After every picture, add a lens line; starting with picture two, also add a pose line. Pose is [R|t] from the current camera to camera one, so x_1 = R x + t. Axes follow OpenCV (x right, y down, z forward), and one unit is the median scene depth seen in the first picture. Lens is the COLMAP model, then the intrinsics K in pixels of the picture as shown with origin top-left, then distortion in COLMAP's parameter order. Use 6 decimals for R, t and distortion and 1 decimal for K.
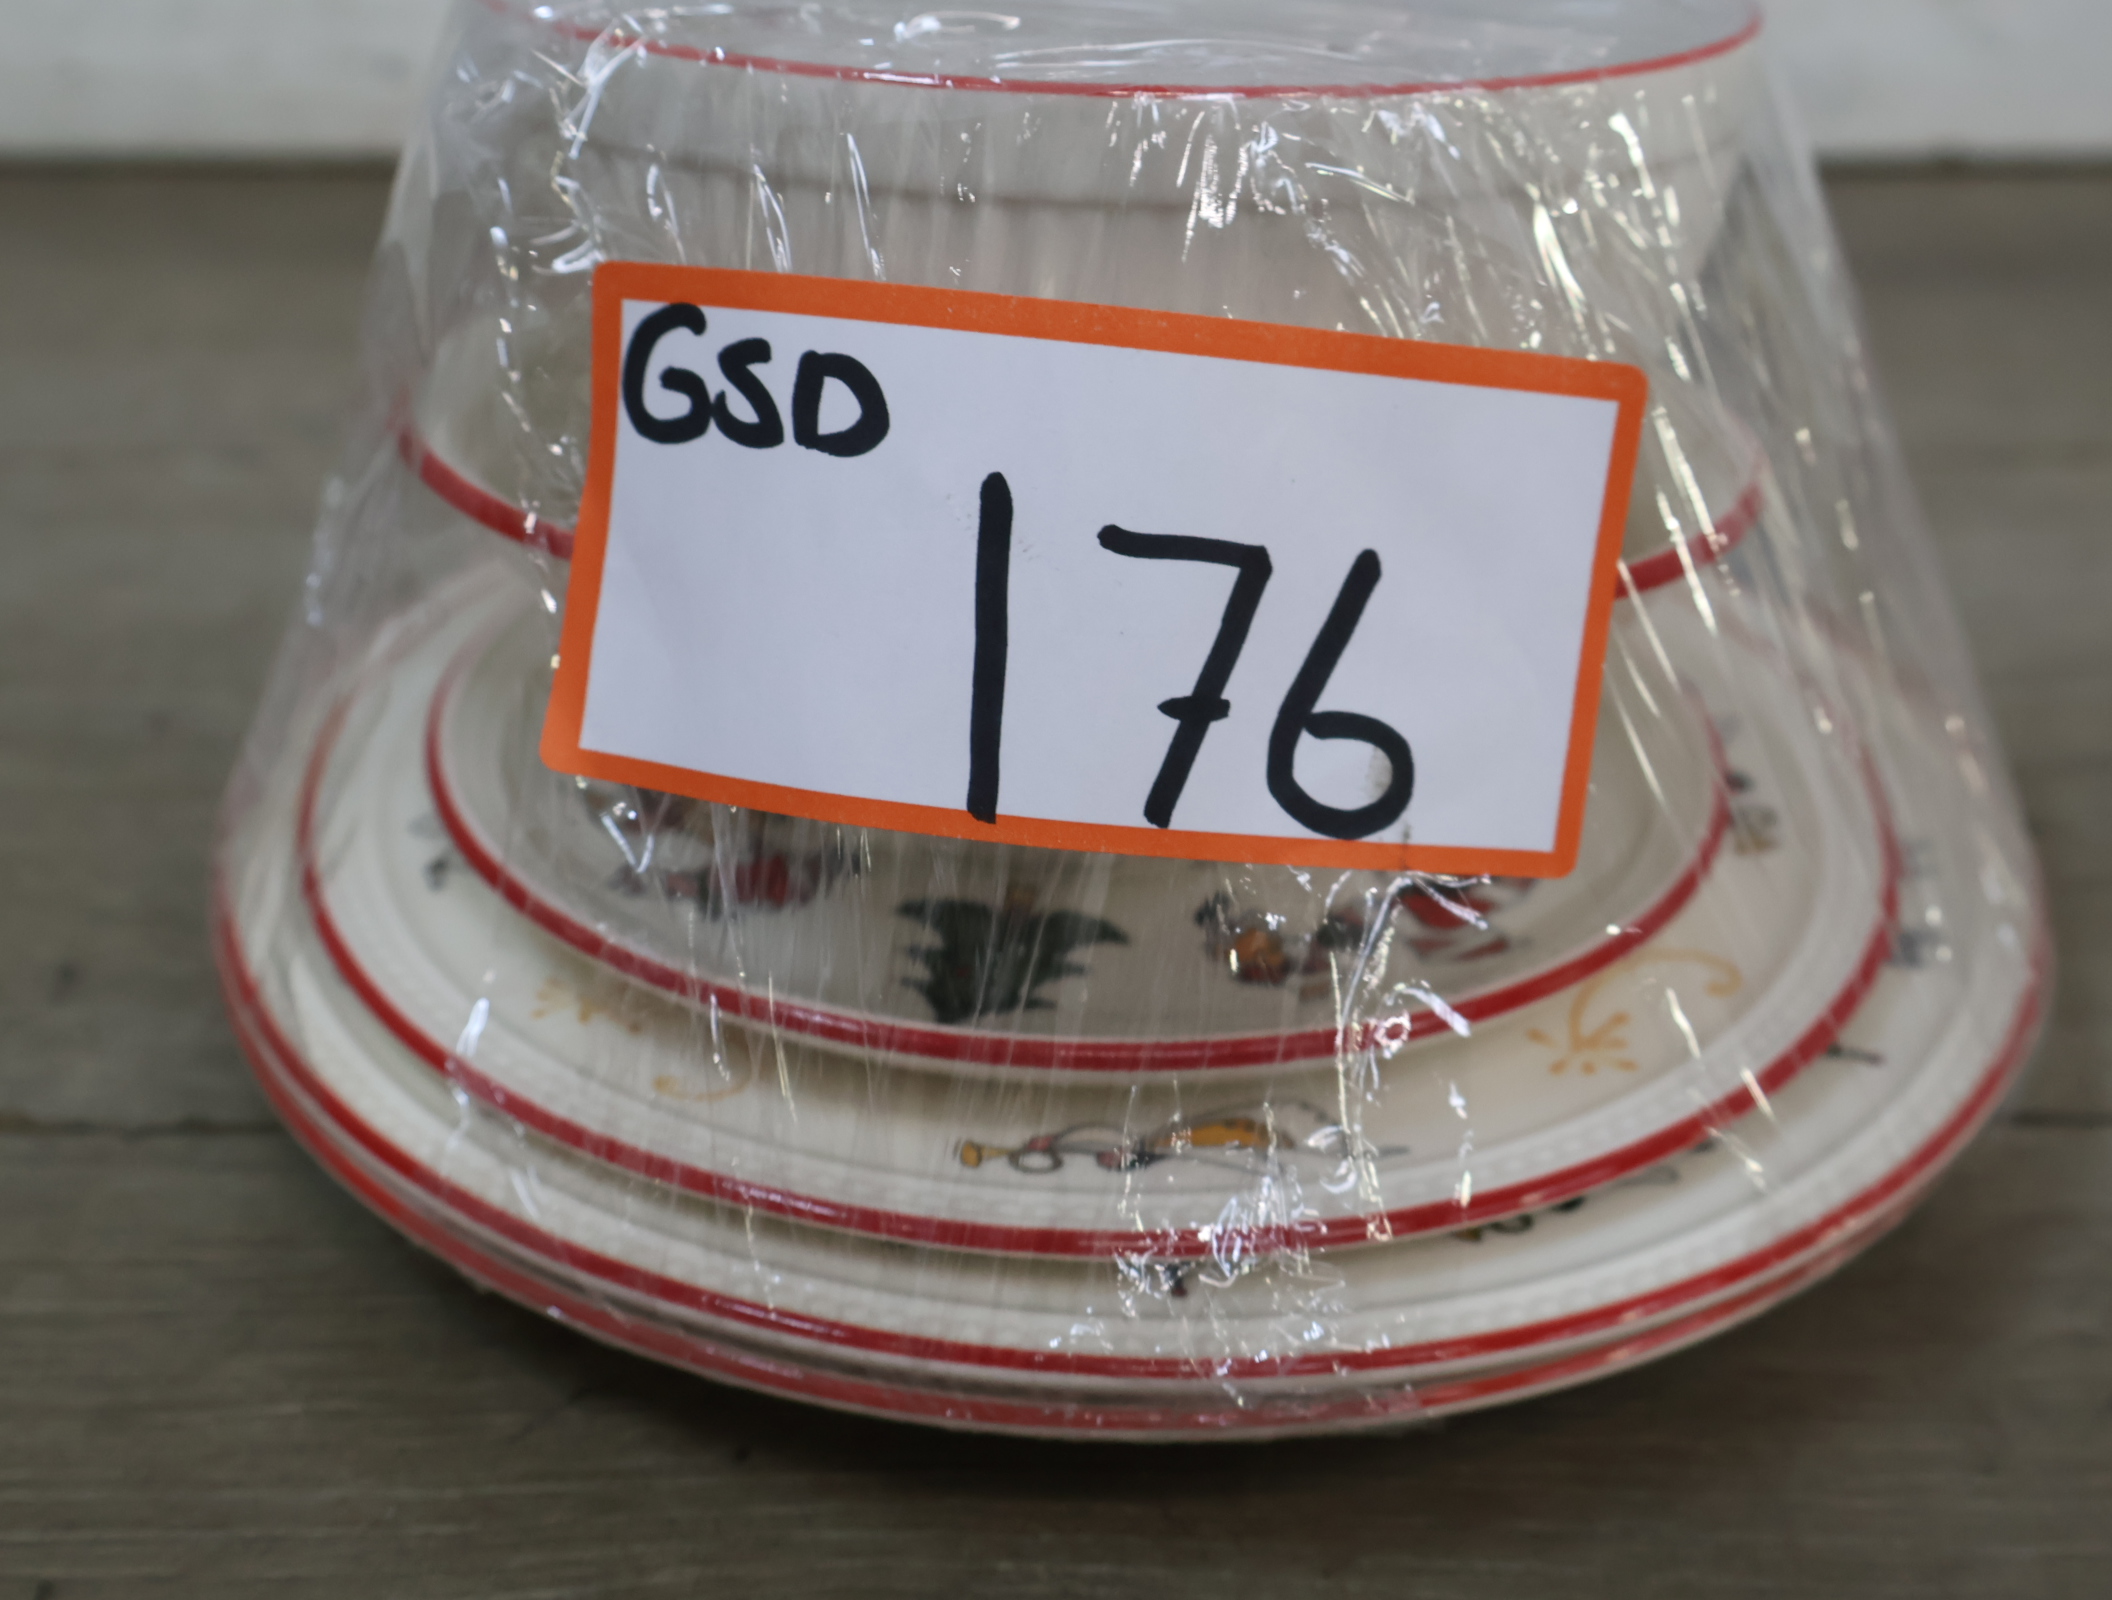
lens RADIAL K [[2856.9, 0, 1050.8], [0, 2856.9, 789.6], [0, 0, 1]] dist [0.020390, -0.064570]
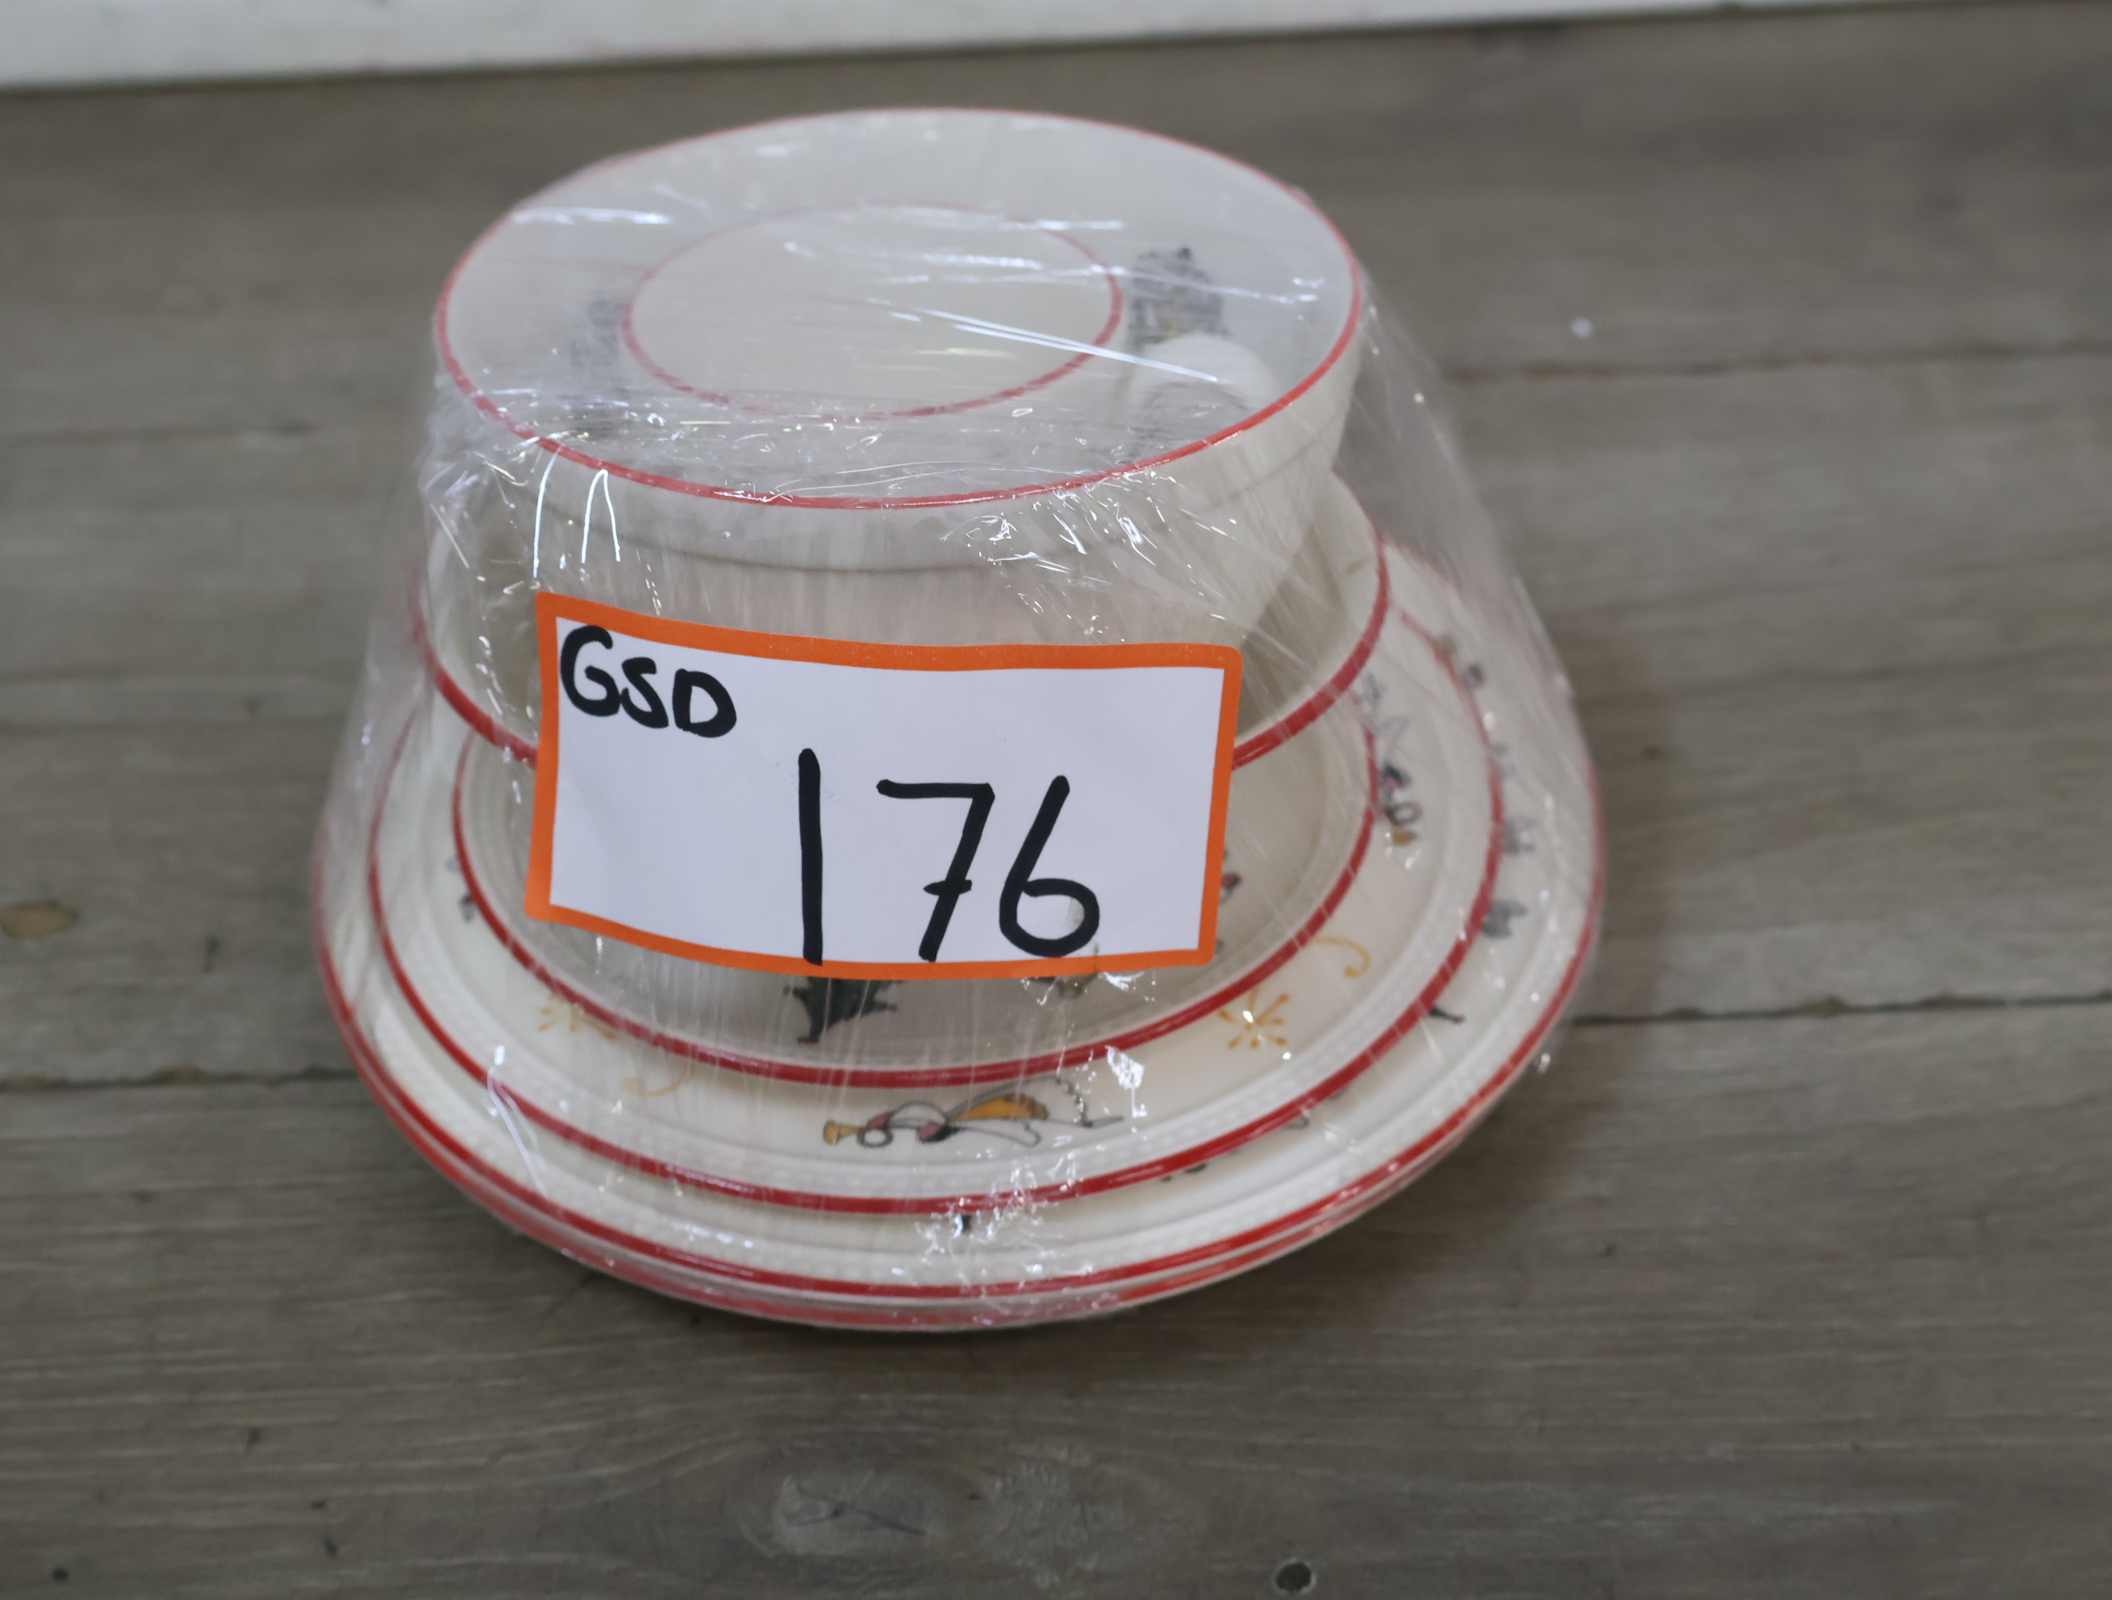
lens RADIAL K [[2855.4, 0, 1052.3], [0, 2855.4, 806.5], [0, 0, 1]] dist [0.013644, -0.033105]
pose [[0.999039, -0.036009, -0.024999, 0.141406], [0.040371, 0.978007, 0.204627, -0.369762], [0.017081, -0.205439, 0.978521, -0.469721]]
